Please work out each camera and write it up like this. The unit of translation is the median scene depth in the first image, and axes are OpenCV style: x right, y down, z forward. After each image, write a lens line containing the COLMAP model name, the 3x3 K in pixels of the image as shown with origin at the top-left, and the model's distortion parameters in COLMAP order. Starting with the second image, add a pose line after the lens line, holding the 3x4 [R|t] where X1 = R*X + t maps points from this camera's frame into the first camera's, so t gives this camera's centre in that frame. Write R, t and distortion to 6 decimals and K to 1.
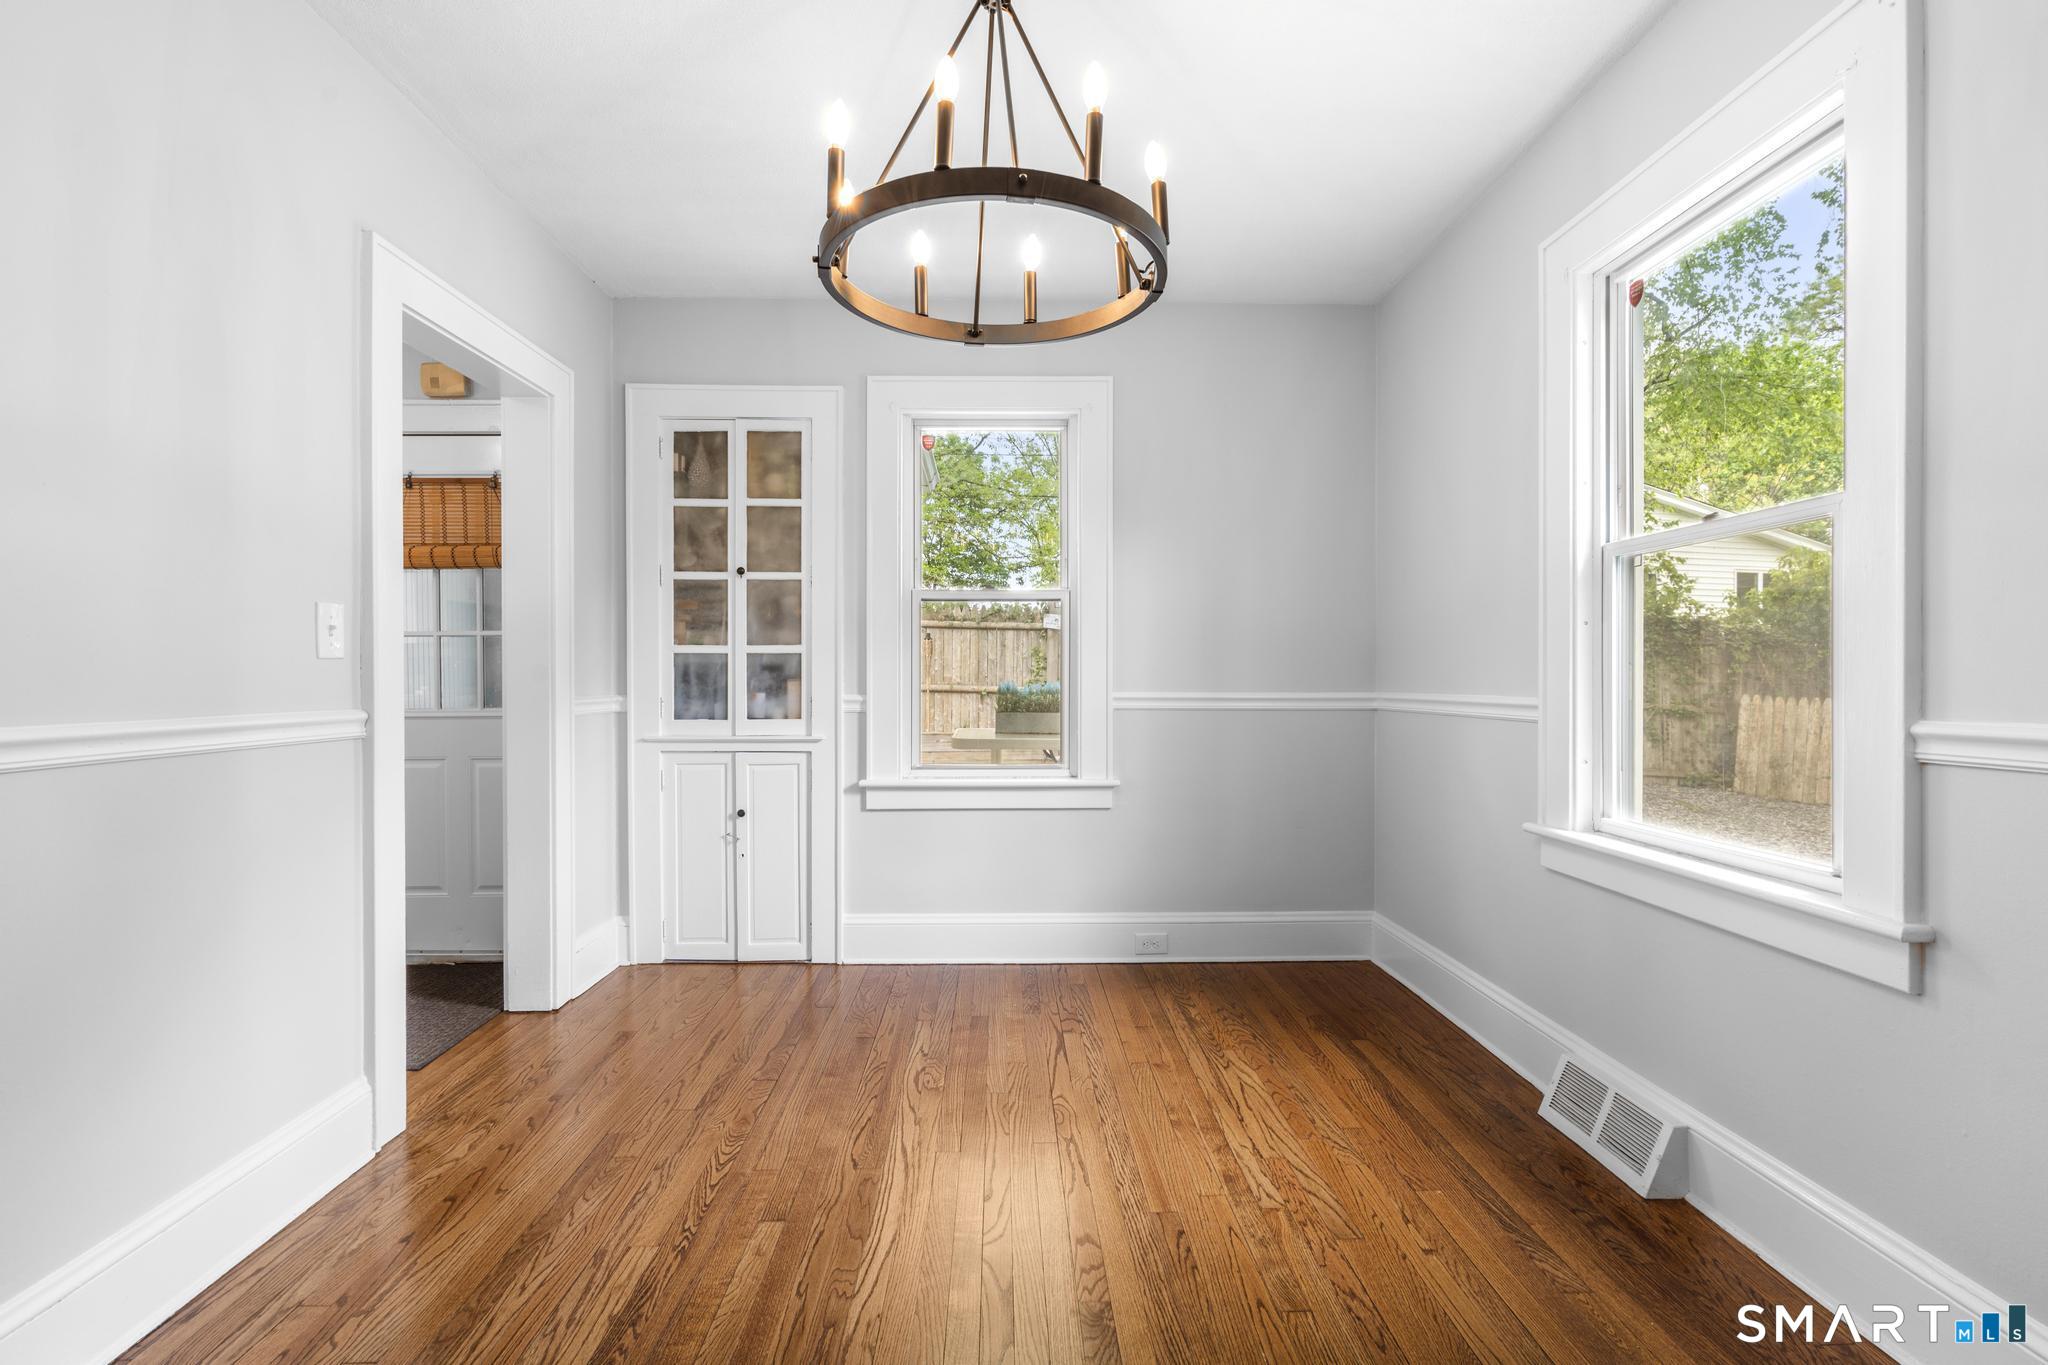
lens RADIAL K [[915.2, 0, 1023.9], [0, 915.2, 673.3], [0, 0, 1]] dist [-0.007639, 0.003710]
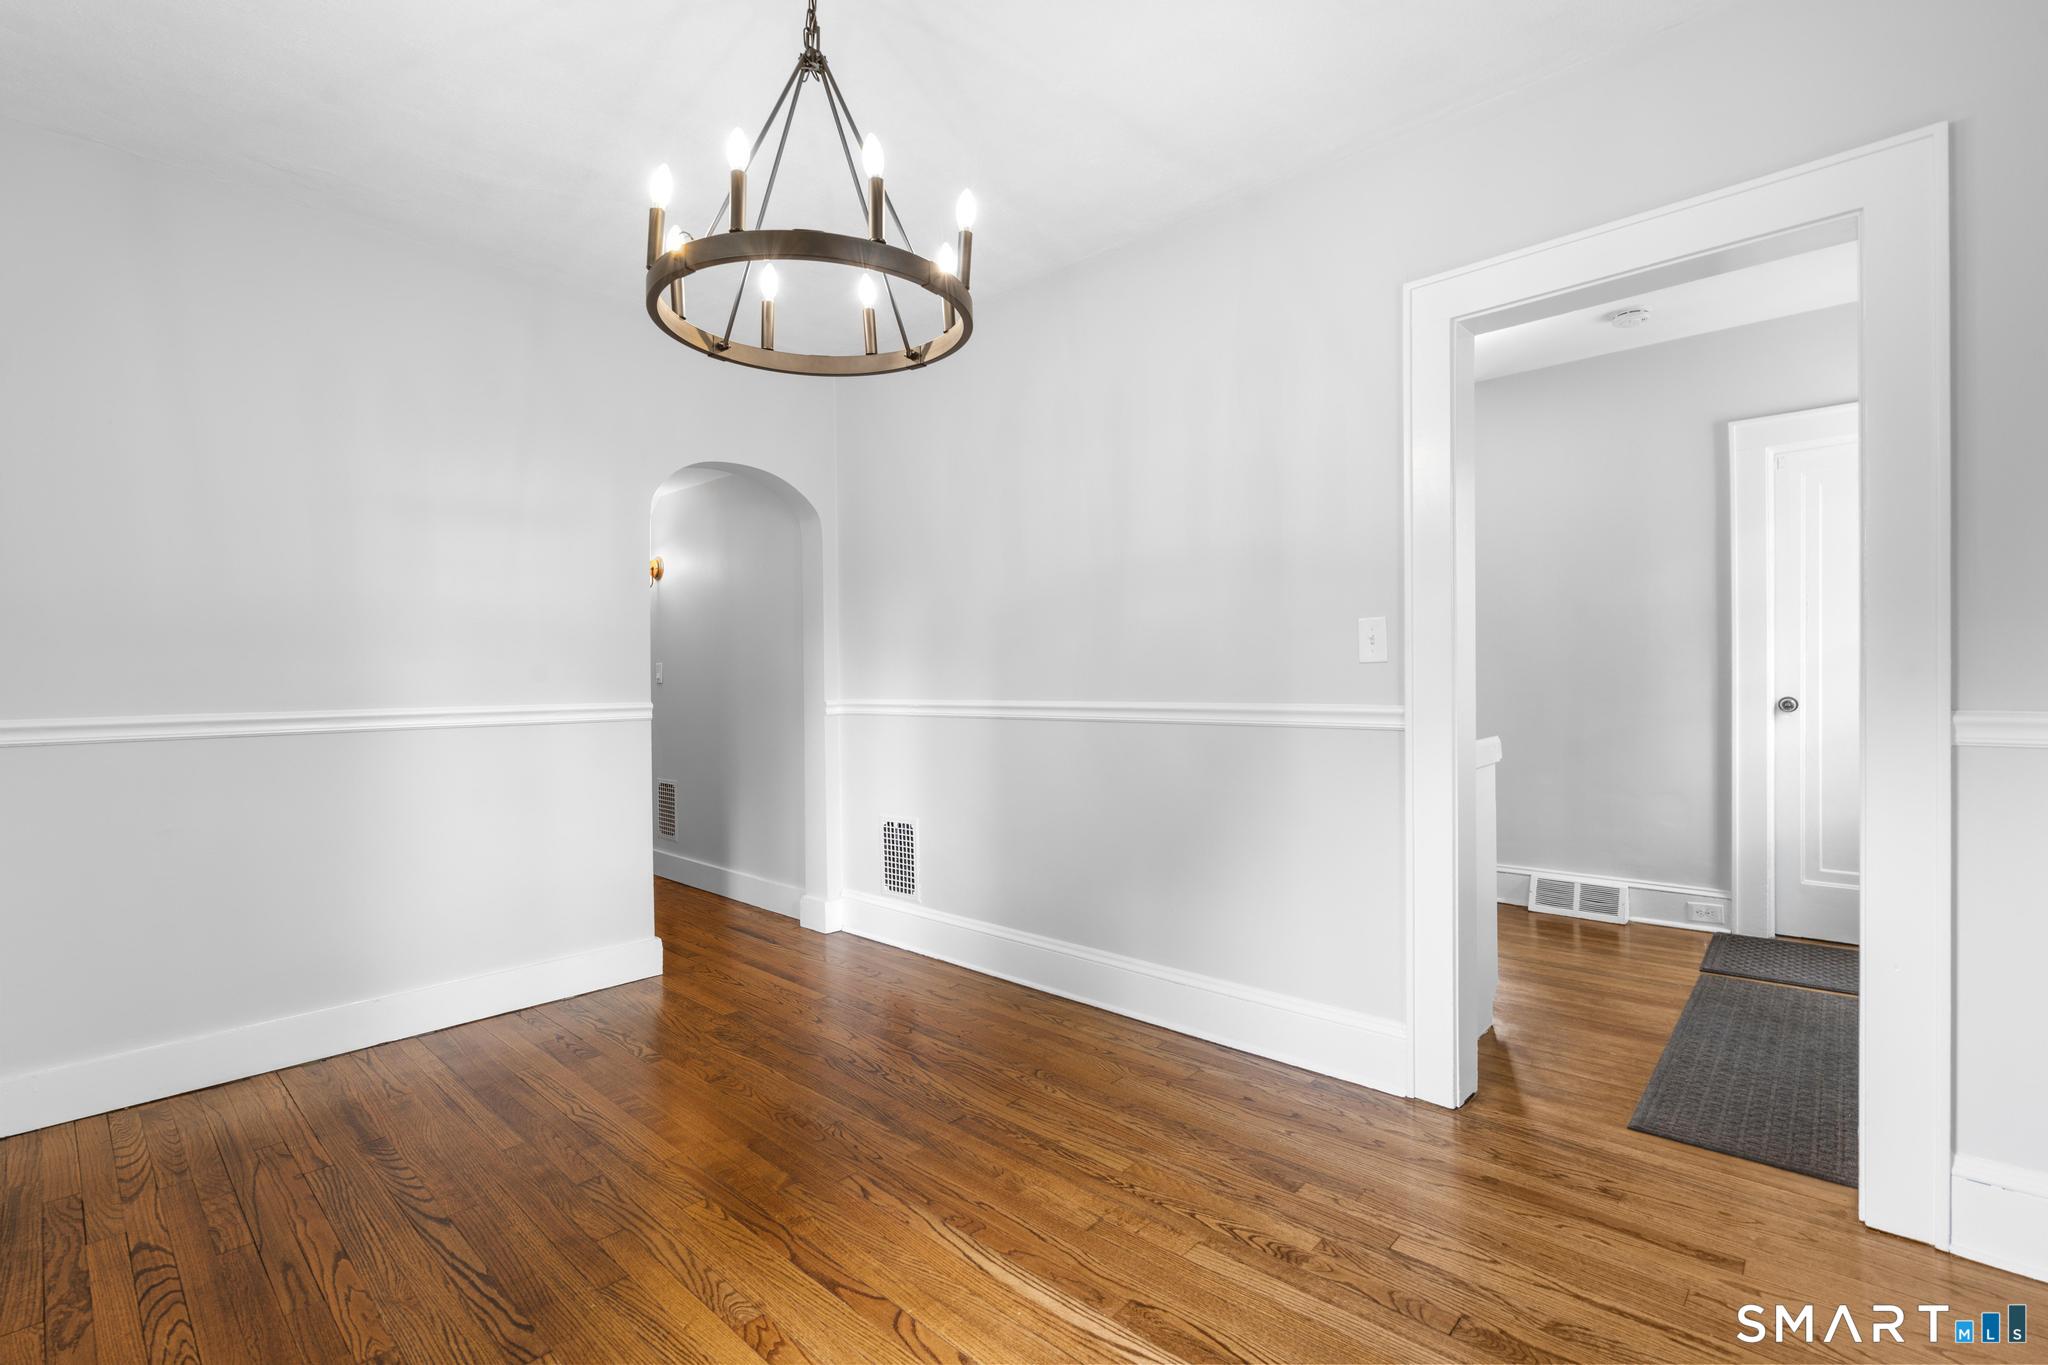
lens RADIAL K [[915.2, 0, 1013.7], [0, 915.2, 690.5], [0, 0, 1]] dist [-0.007639, 0.003710]
pose [[-0.700929, 0.019006, -0.712978, 0.465881], [0.012725, 0.999819, 0.014143, -0.000938], [0.713117, 0.000841, -0.701044, 1.558019]]
